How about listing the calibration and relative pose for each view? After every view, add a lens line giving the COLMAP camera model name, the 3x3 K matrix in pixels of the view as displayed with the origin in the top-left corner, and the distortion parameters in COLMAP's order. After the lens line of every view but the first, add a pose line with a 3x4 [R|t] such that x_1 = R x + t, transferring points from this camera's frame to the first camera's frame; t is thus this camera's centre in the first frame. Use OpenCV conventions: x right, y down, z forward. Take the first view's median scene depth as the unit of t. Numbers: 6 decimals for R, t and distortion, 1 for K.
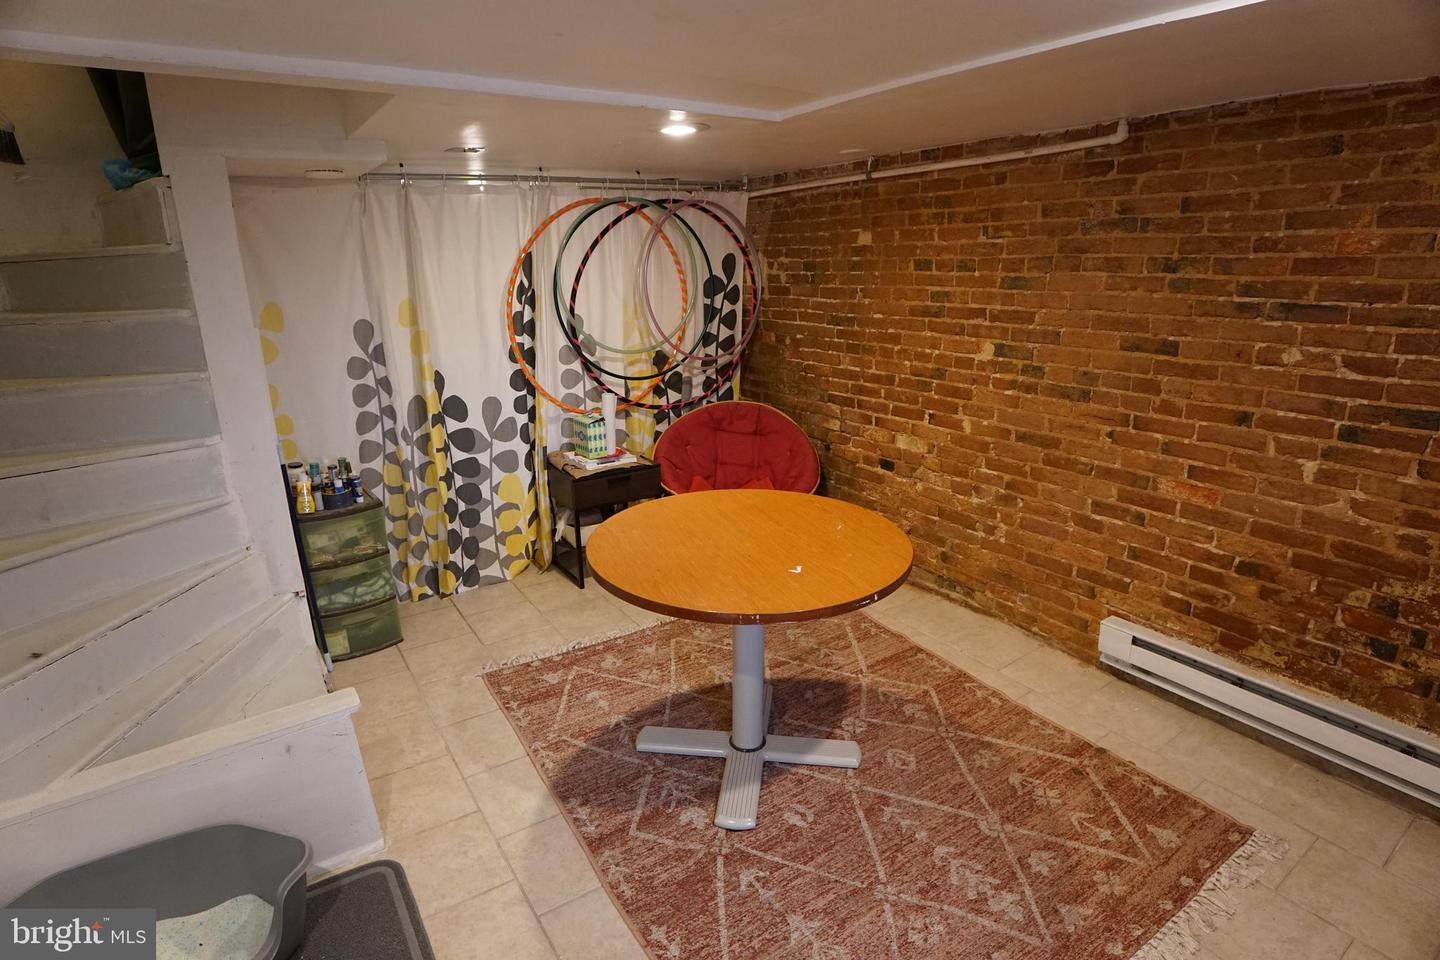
lens RADIAL K [[750.8, 0, 719.2], [0, 750.8, 484.5], [0, 0, 1]] dist [-0.096407, 0.027299]
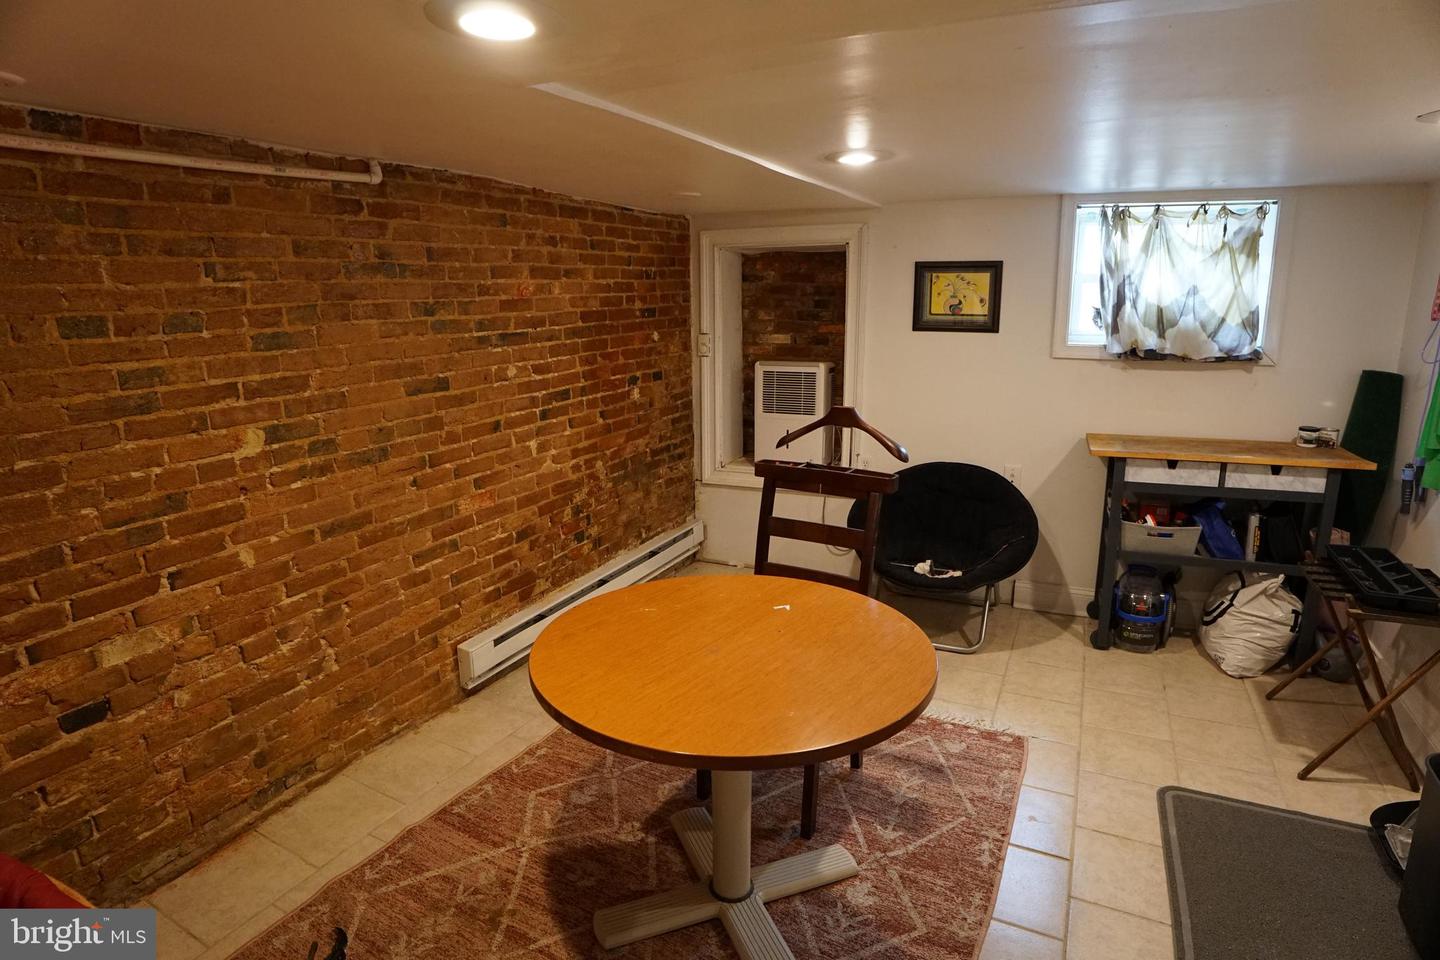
lens RADIAL K [[750.8, 0, 721.7], [0, 750.8, 482.3], [0, 0, 1]] dist [-0.096407, 0.027299]
pose [[-0.492700, -0.188825, 0.849466, -0.451065], [0.264782, 0.897356, 0.353047, -0.275183], [-0.828938, 0.398869, -0.392130, 0.935325]]
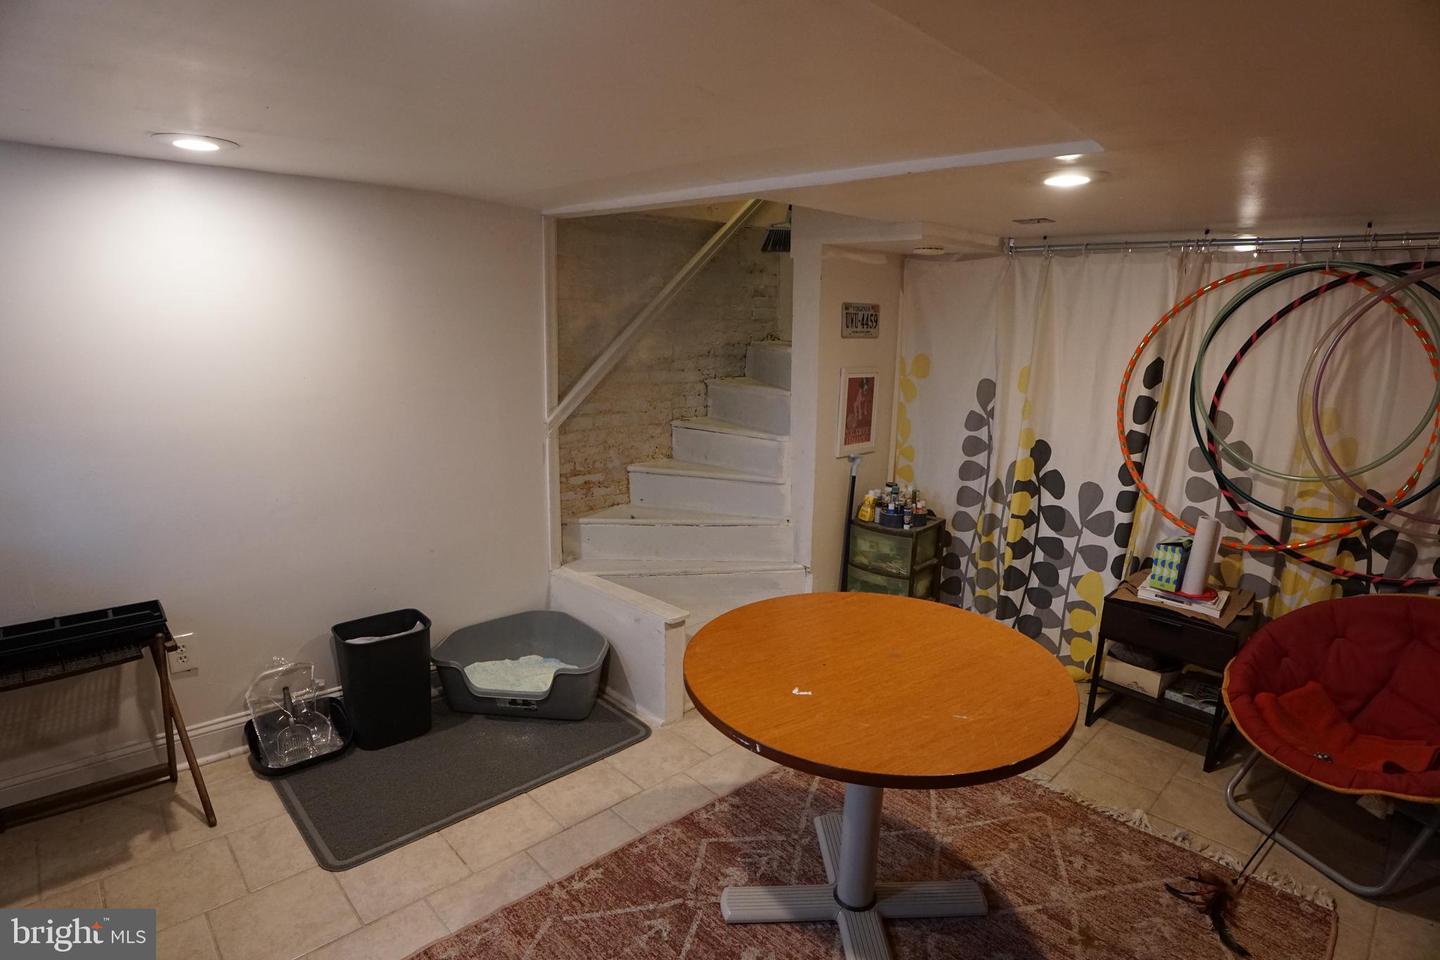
lens RADIAL K [[750.8, 0, 716.9], [0, 750.8, 480.5], [0, 0, 1]] dist [-0.096407, 0.027299]
pose [[0.166911, 0.228181, -0.959205, 0.569154], [-0.314231, 0.934433, 0.167609, -0.150797], [0.934558, 0.273437, 0.227669, 0.437318]]
